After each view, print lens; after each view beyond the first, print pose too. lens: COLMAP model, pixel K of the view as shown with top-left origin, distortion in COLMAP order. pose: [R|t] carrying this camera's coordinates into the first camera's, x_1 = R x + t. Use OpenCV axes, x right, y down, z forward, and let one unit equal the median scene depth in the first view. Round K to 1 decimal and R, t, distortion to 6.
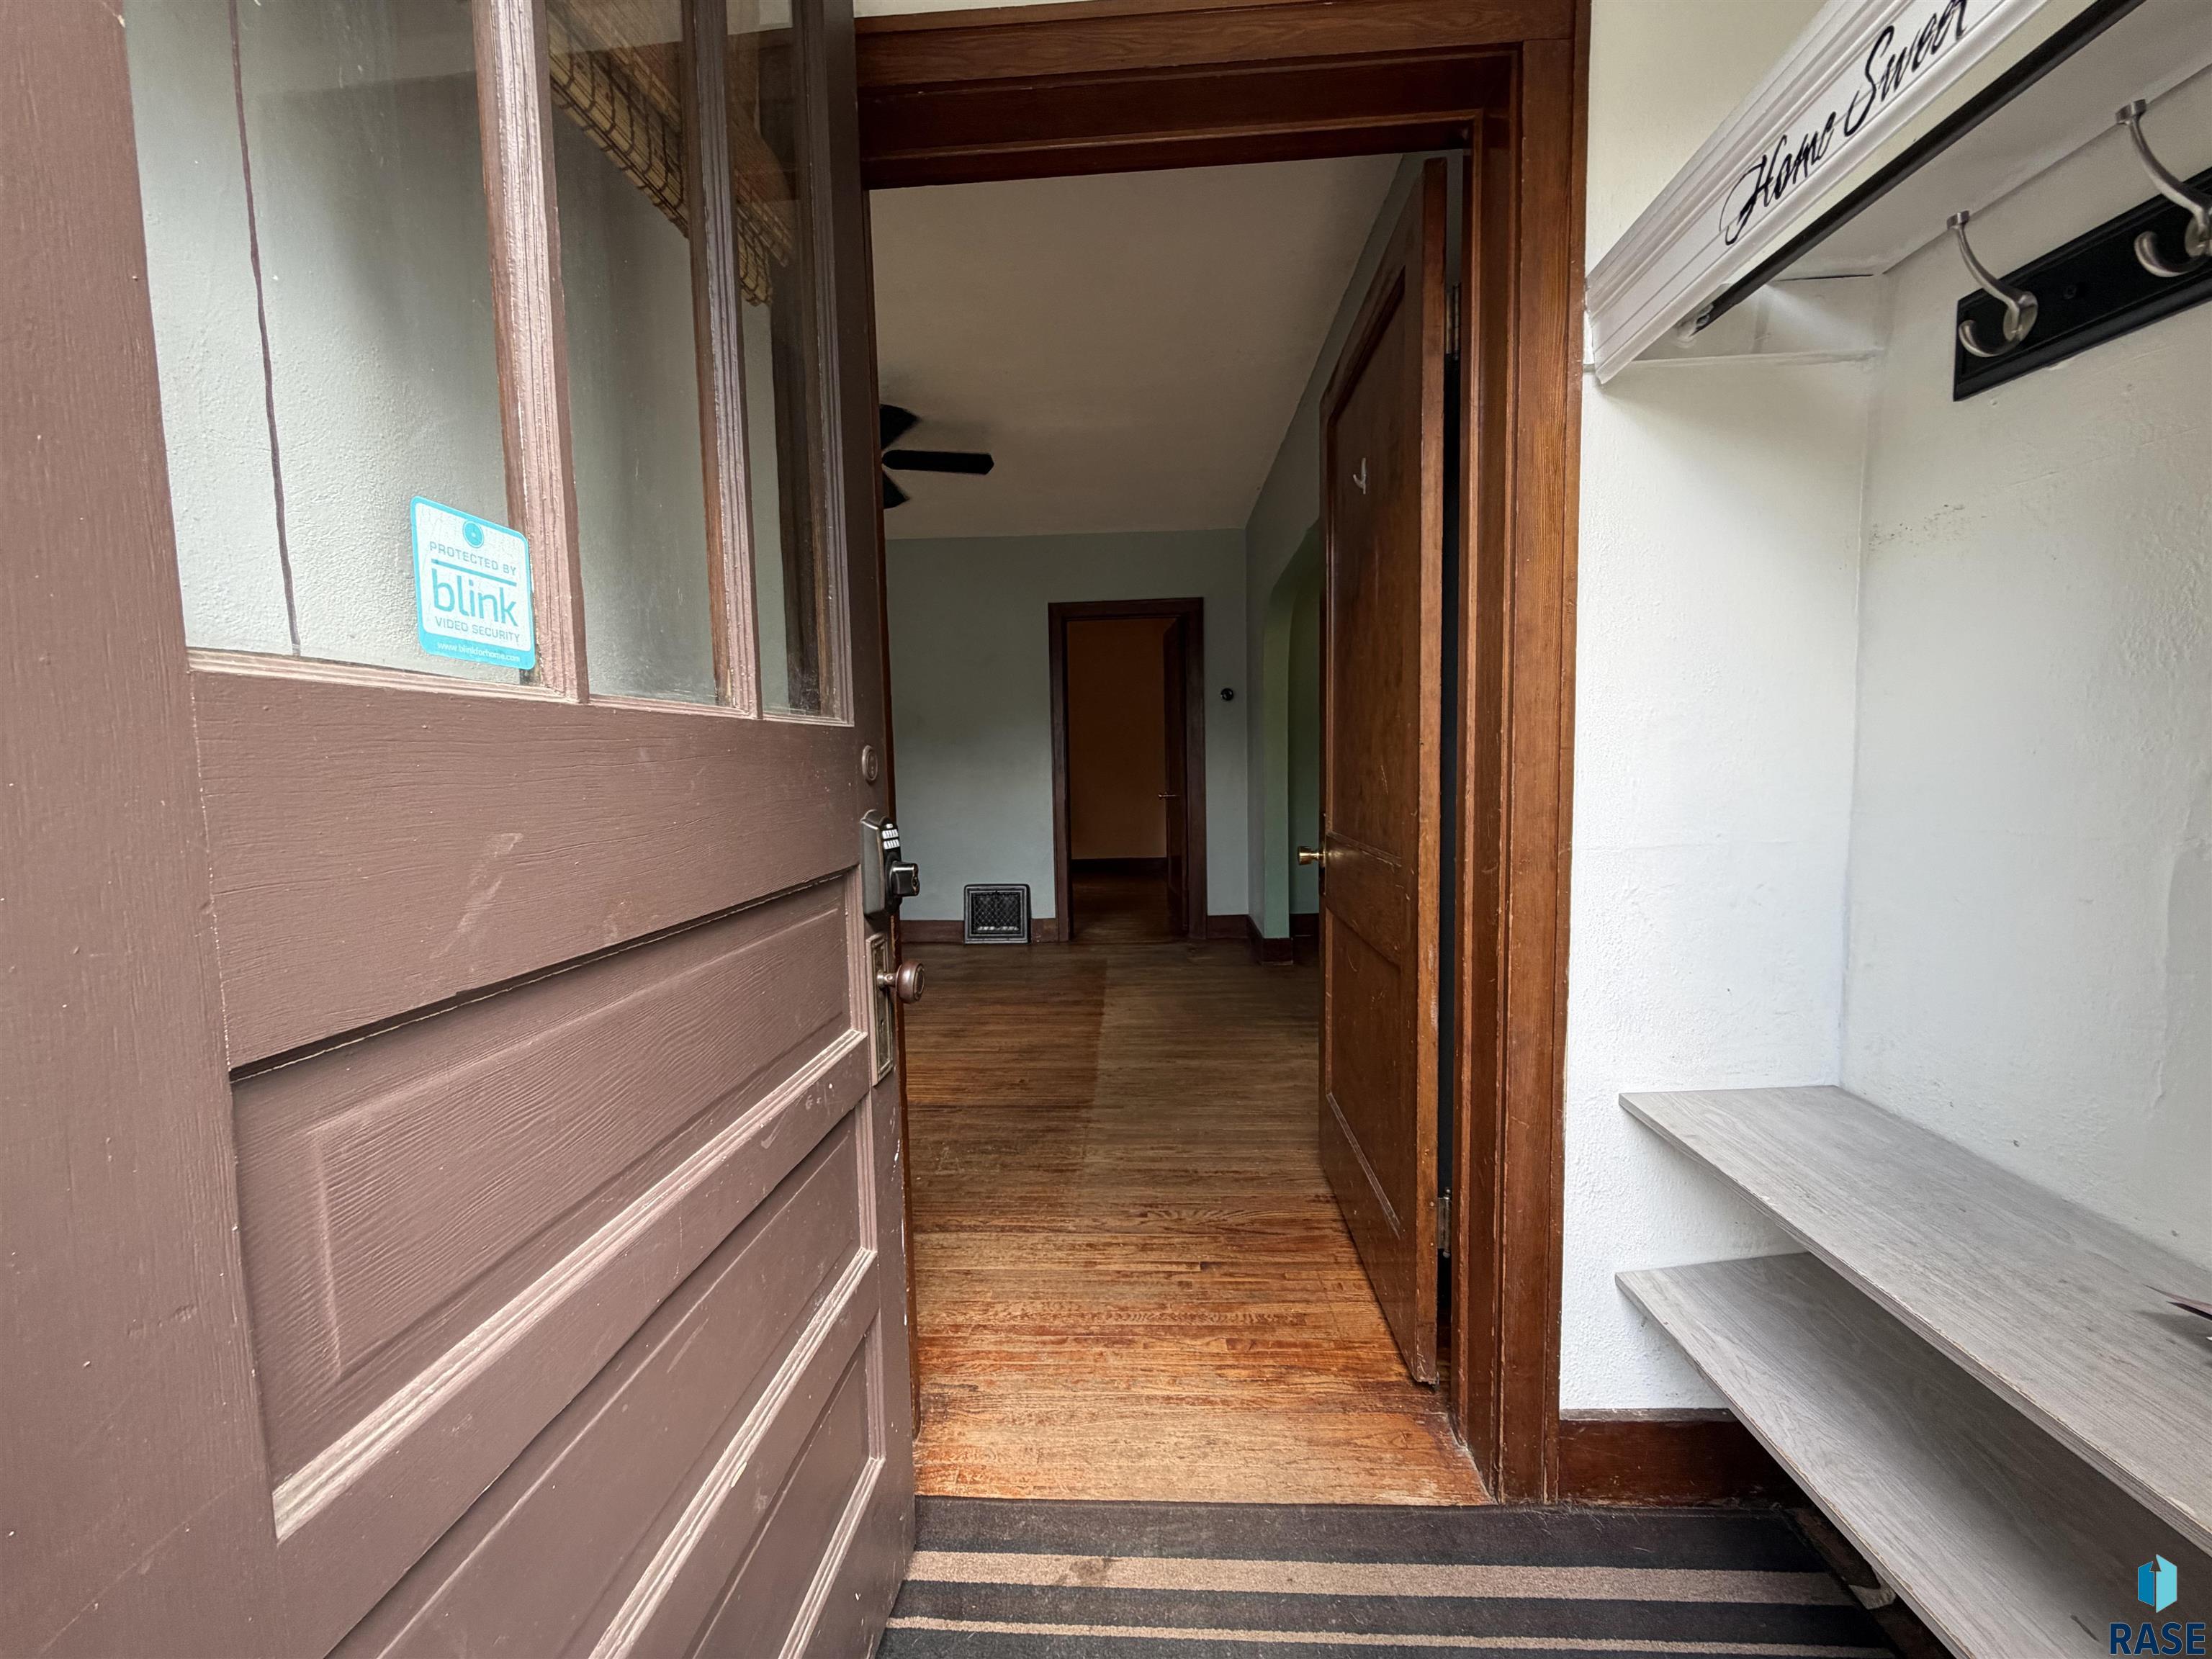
lens RADIAL K [[877.0, 0, 1101.6], [0, 877.0, 836.2], [0, 0, 1]] dist [0.000271, -0.000024]
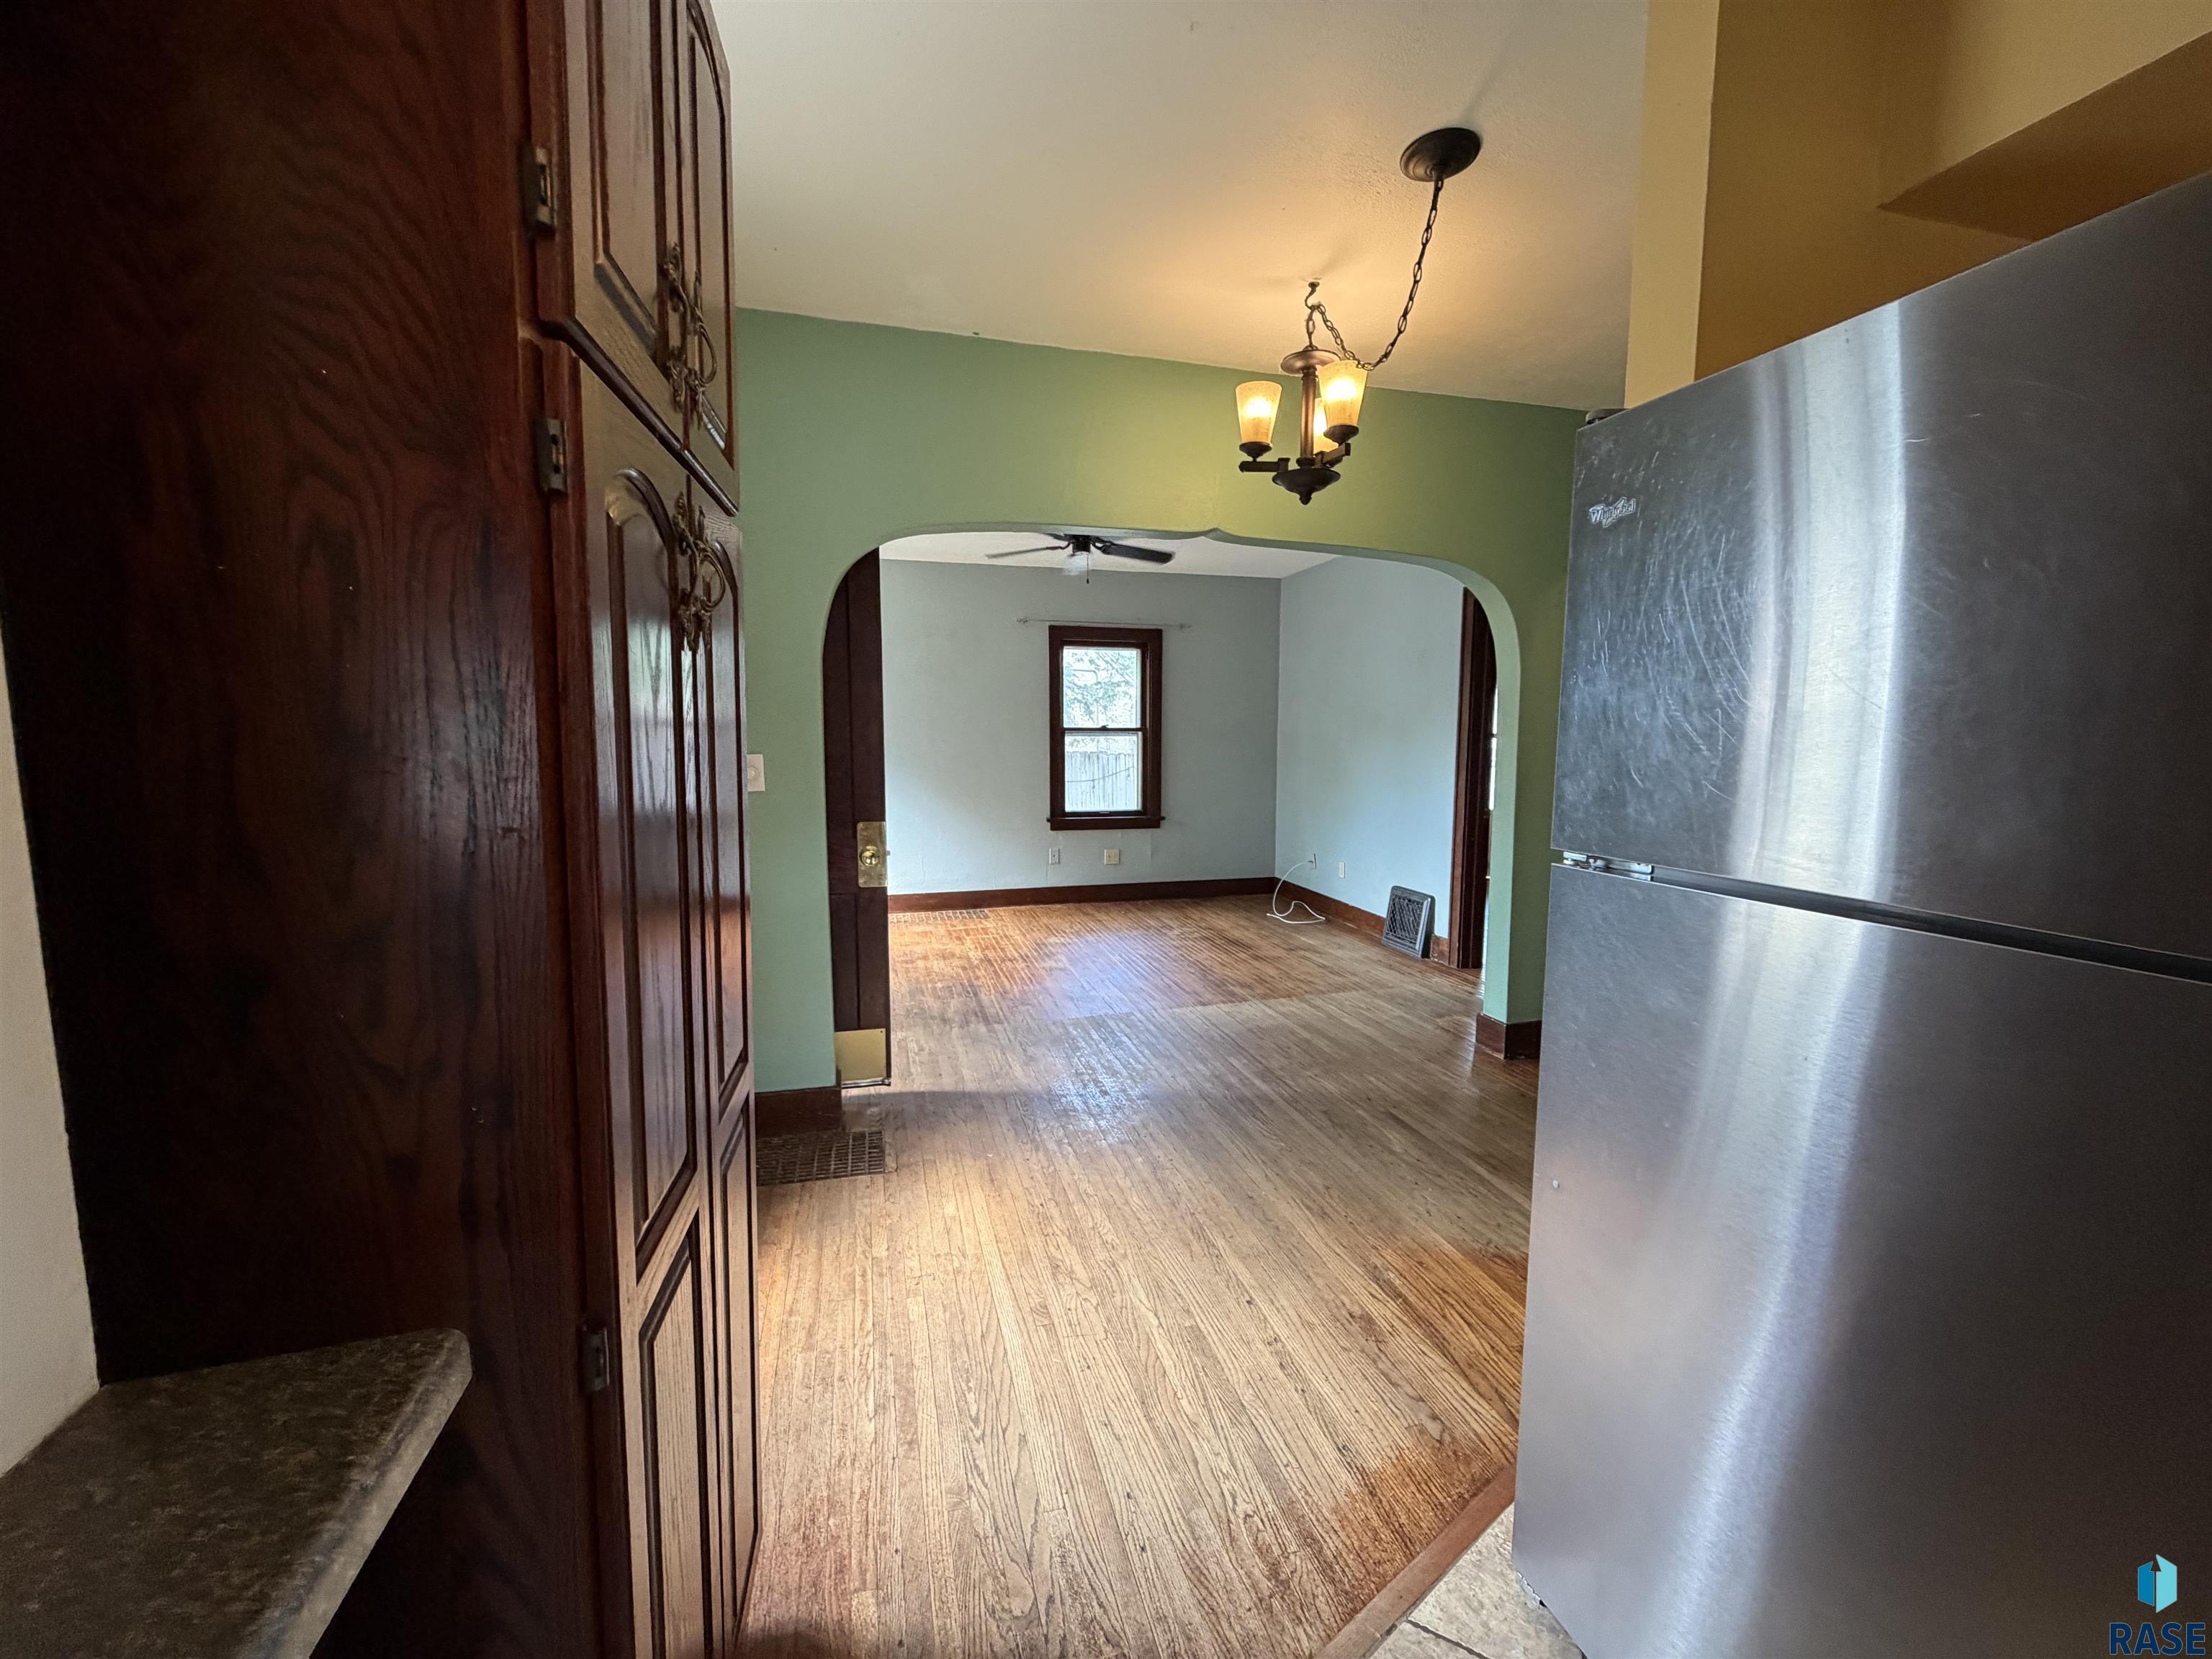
lens RADIAL K [[877.0, 0, 1104.6], [0, 877.0, 831.1], [0, 0, 1]] dist [0.000271, -0.000024]
pose [[0.309908, 0.124873, -0.942530, 0.911231], [-0.090705, 0.990699, 0.101430, -0.102862], [0.946430, 0.054058, 0.318352, 0.505163]]
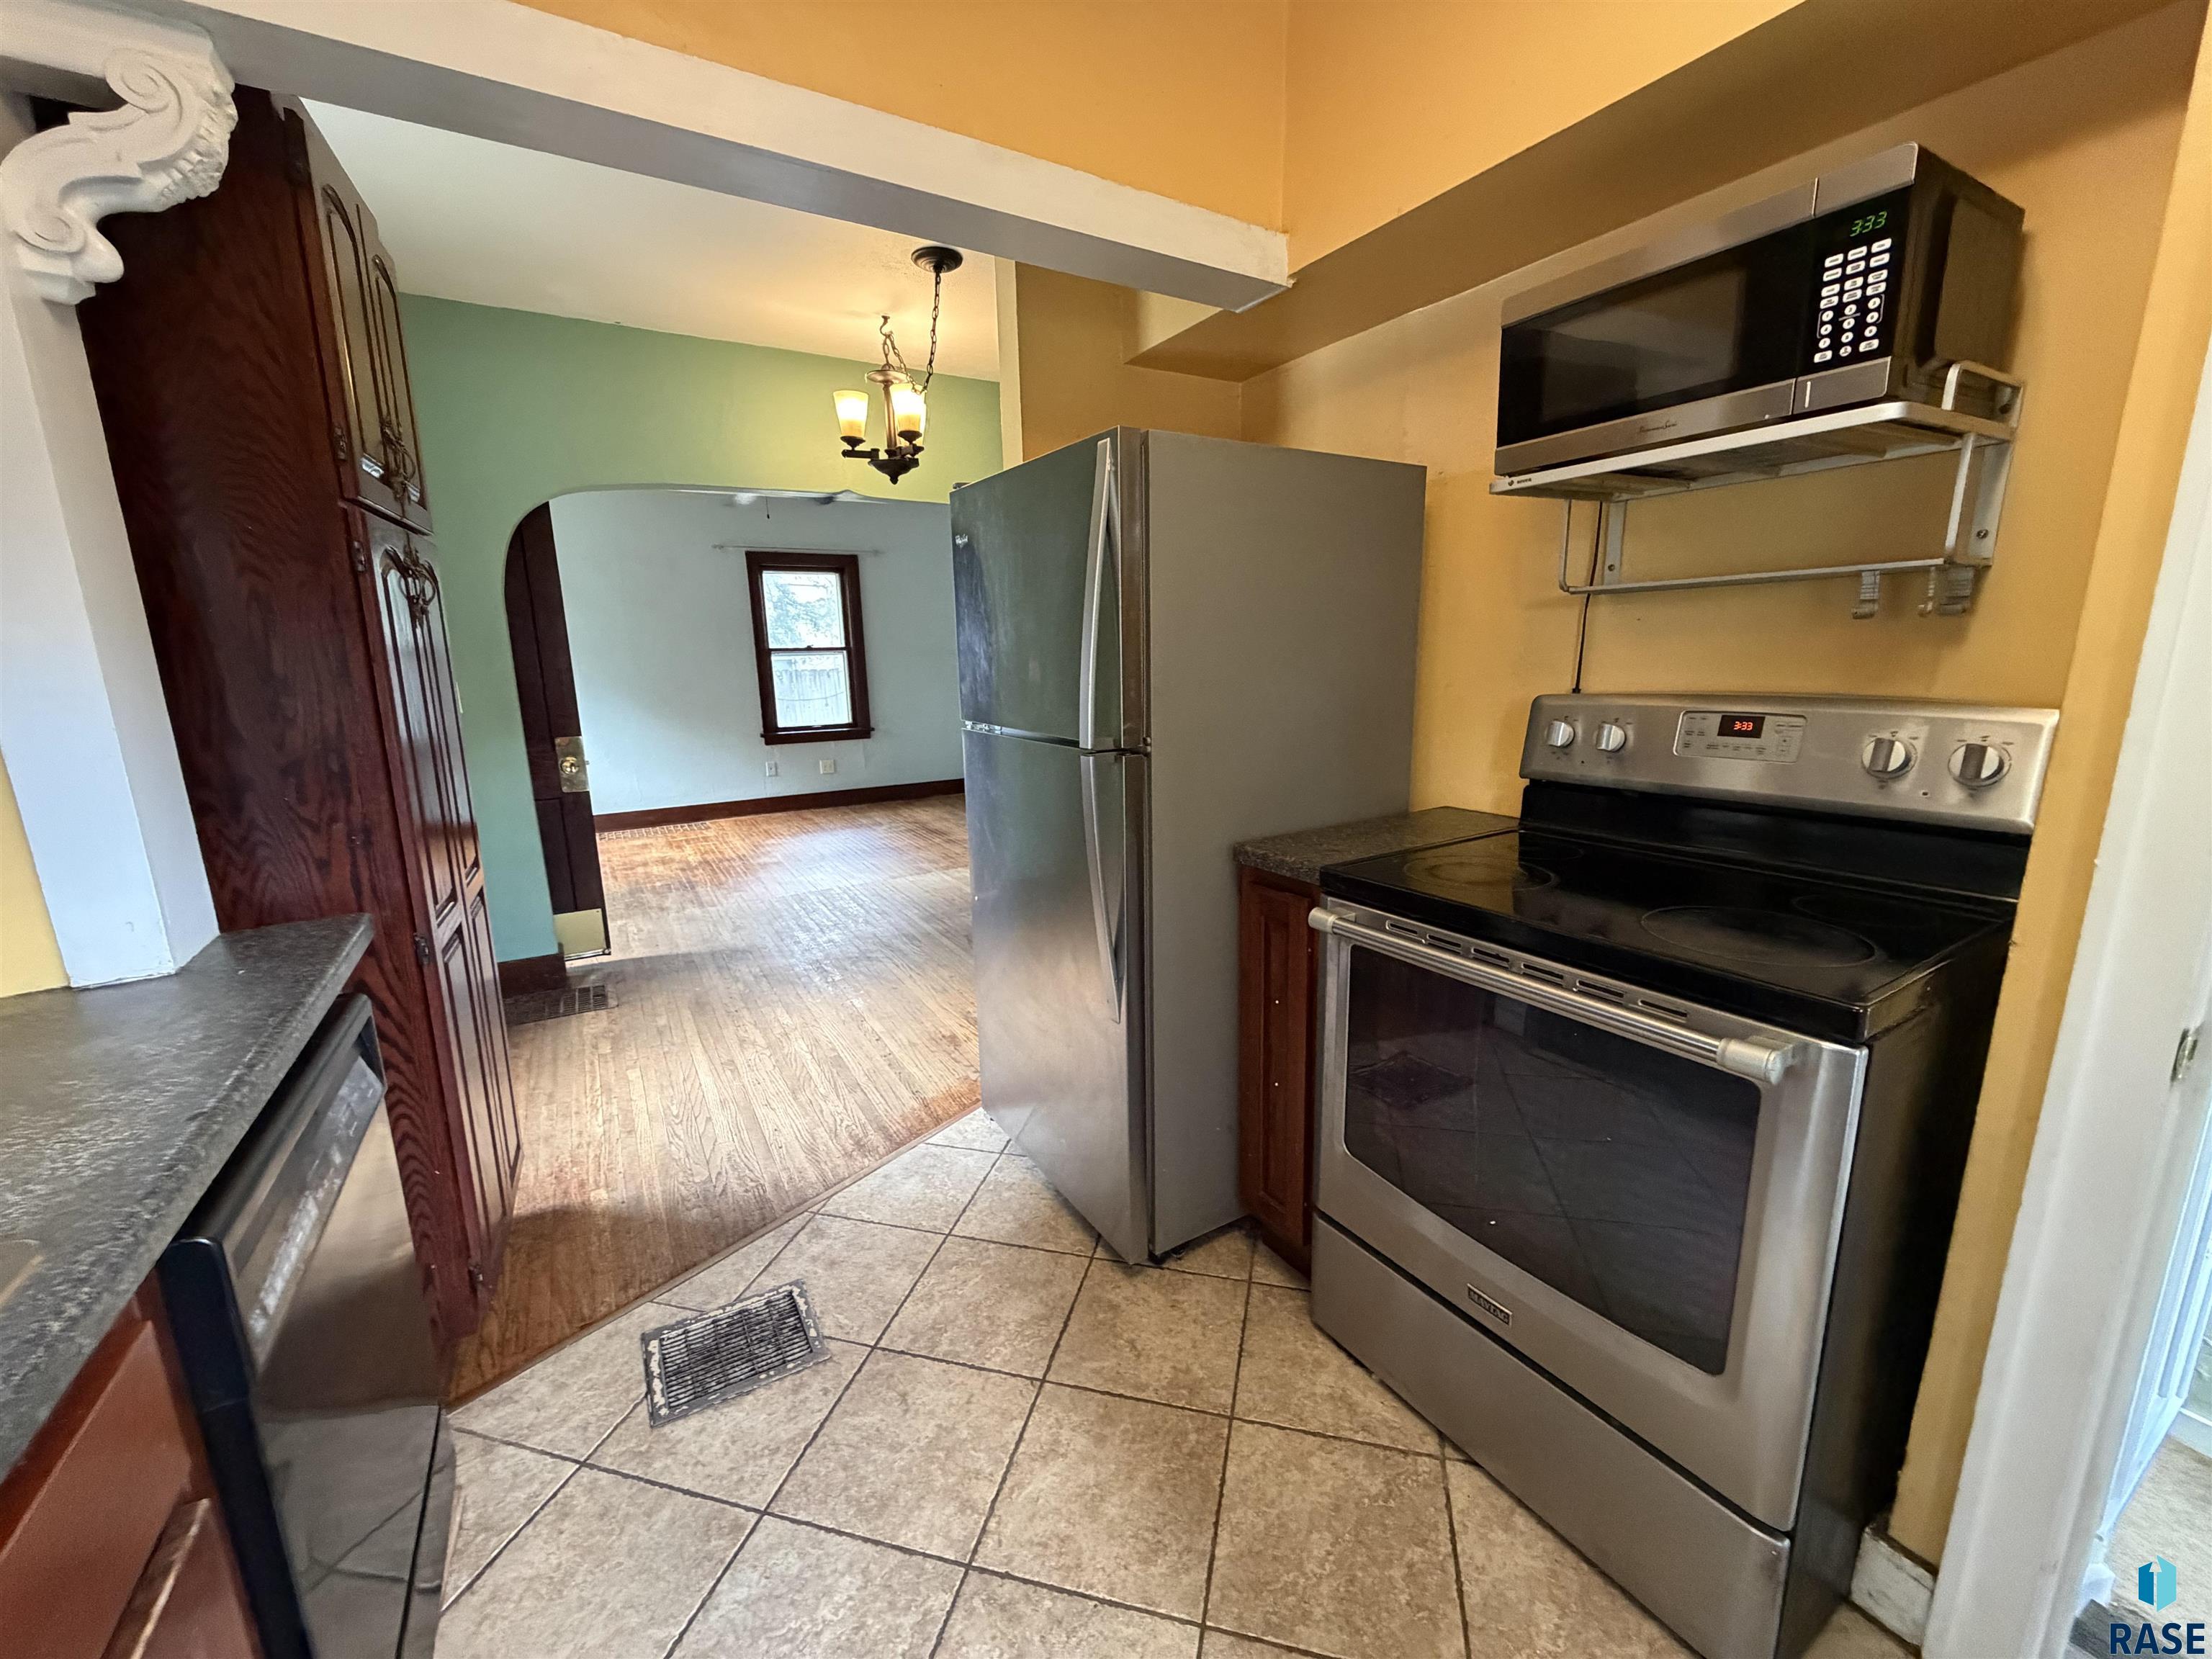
lens RADIAL K [[877.0, 0, 1102.7], [0, 877.0, 829.6], [0, 0, 1]] dist [0.000271, -0.000024]
pose [[0.551972, 0.180936, -0.813996, 1.182737], [-0.063880, 0.982481, 0.175070, -0.114859], [0.831412, -0.044635, 0.553860, 0.508460]]
